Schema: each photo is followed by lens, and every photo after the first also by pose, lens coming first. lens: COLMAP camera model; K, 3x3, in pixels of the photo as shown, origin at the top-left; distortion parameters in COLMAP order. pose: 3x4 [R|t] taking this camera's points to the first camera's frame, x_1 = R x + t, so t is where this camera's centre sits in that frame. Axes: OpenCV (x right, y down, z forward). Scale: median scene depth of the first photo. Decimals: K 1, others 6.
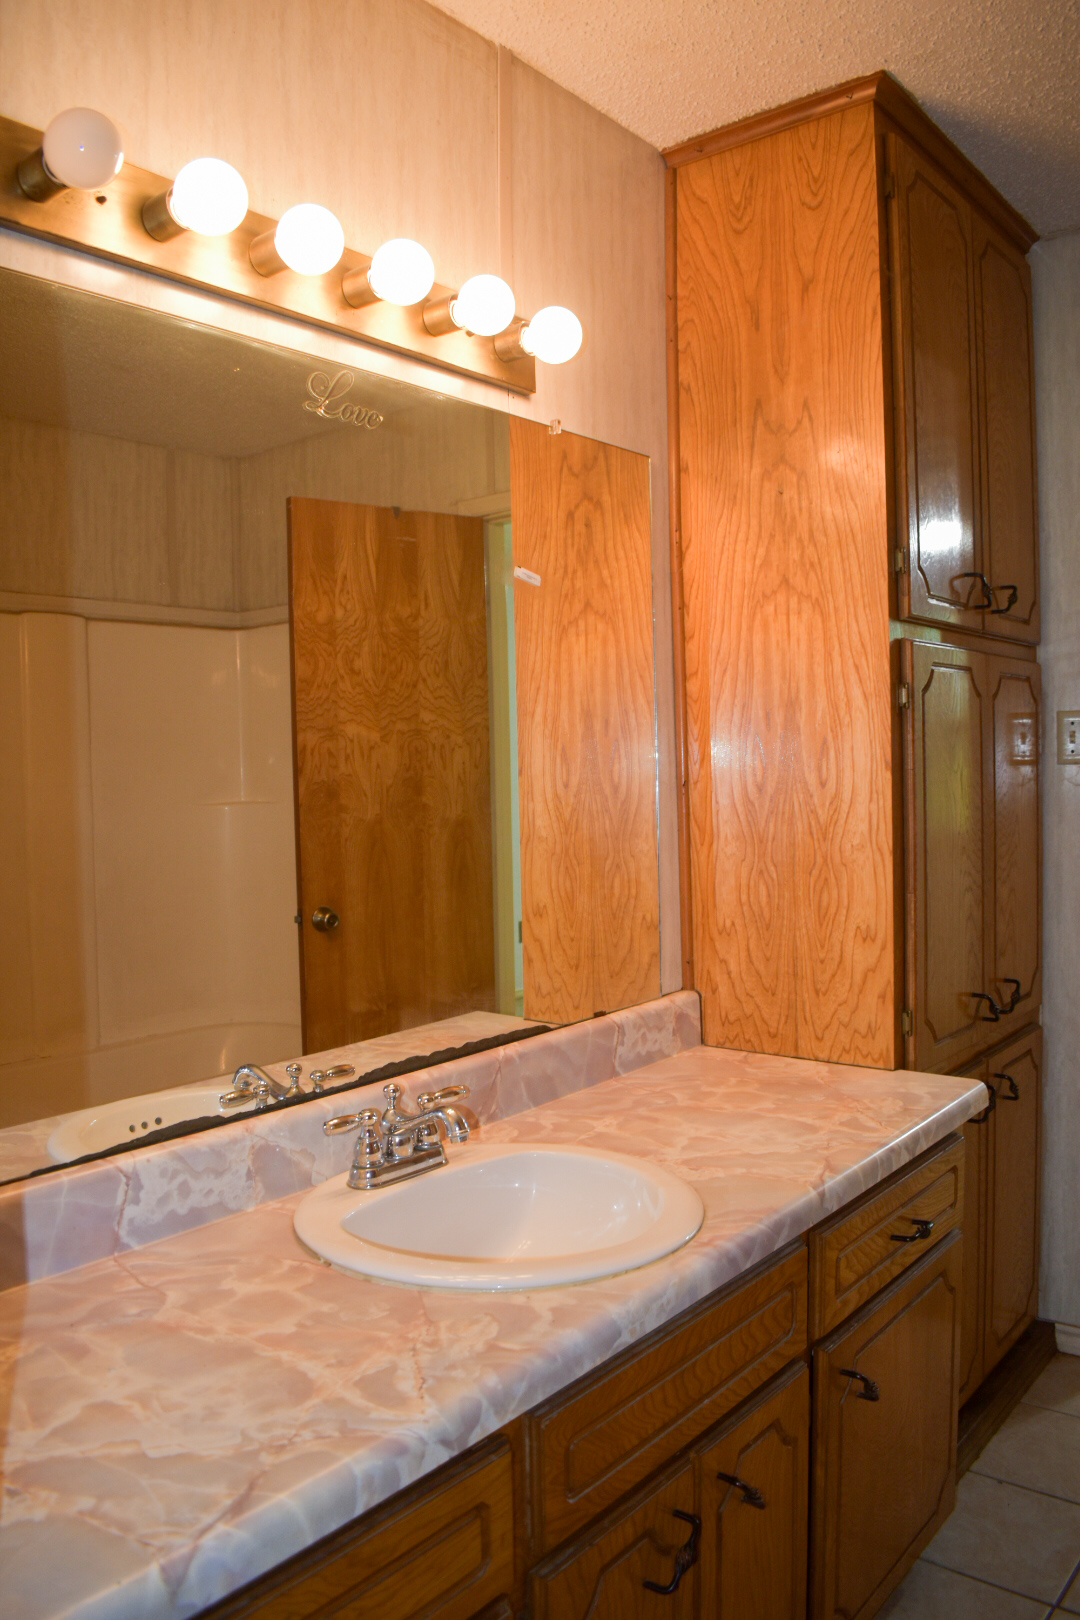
lens RADIAL K [[1263.5, 0, 540.0], [0, 1263.5, 810.0], [0, 0, 1]] dist [-0.095672, 0.015444]
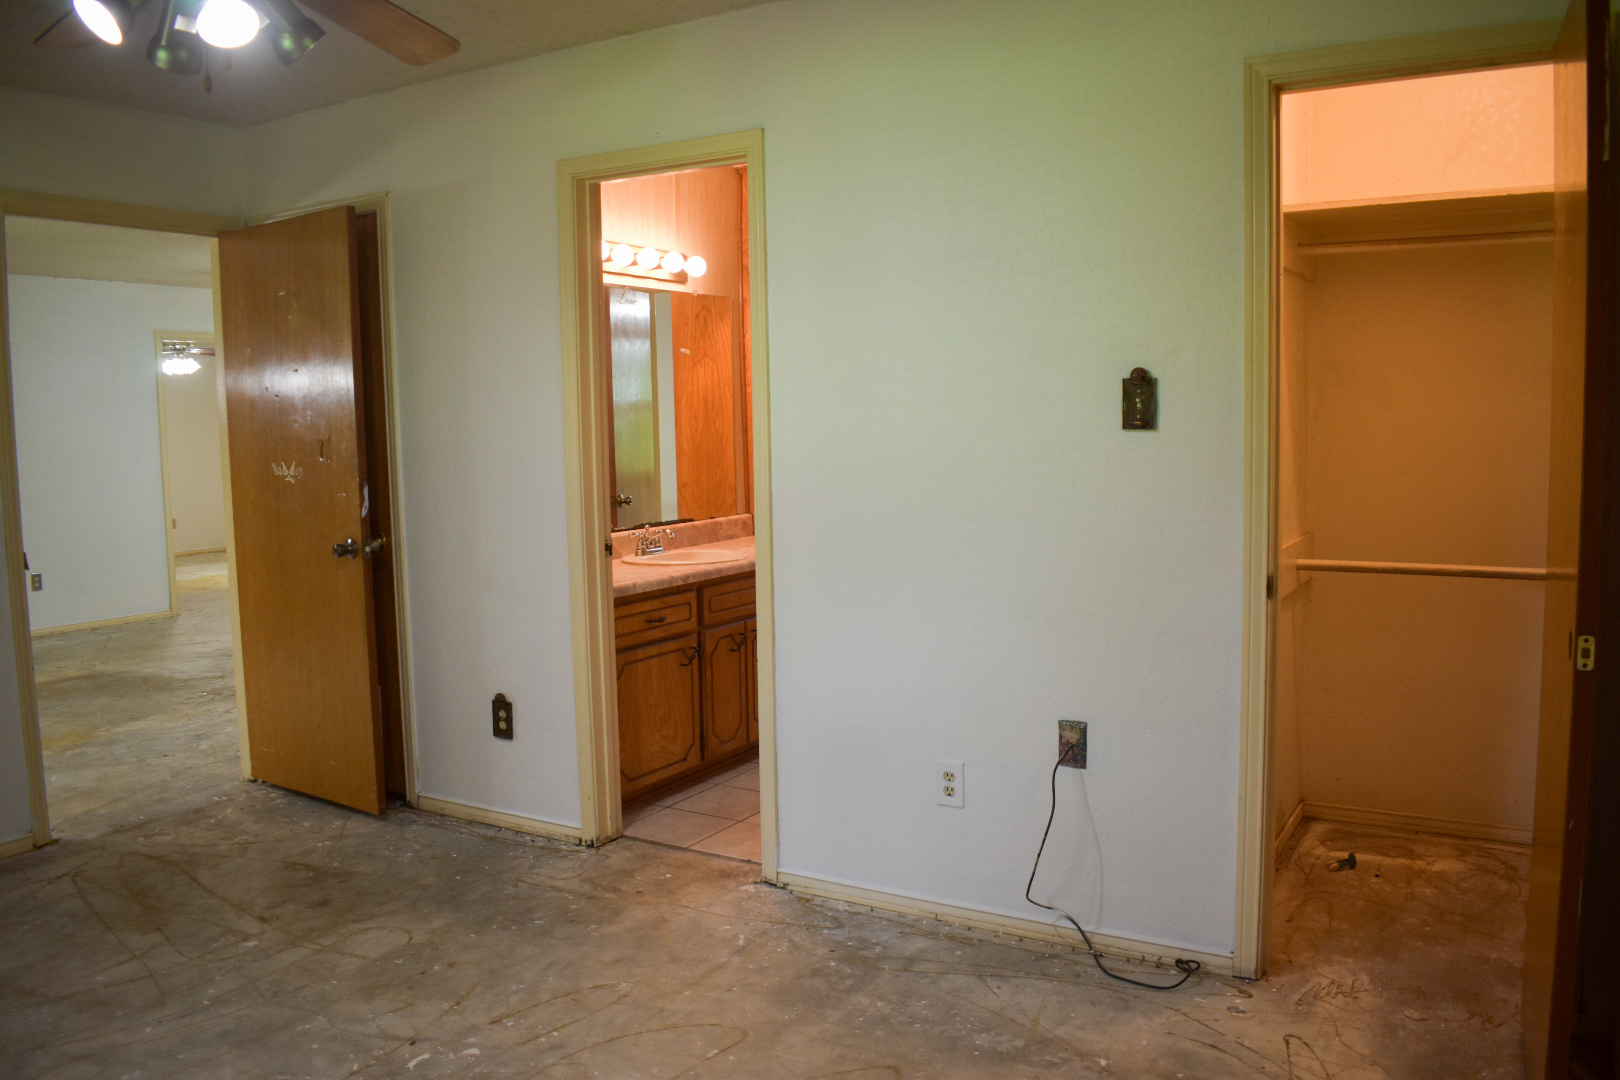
lens RADIAL K [[1246.0, 0, 810.0], [0, 1246.0, 540.0], [0, 0, 1]] dist [-0.087478, 0.001948]
pose [[0.989951, -0.012525, 0.140852, -0.109058], [0.004870, 0.998499, 0.054562, 0.065230], [-0.141324, -0.053328, 0.988526, -1.473851]]
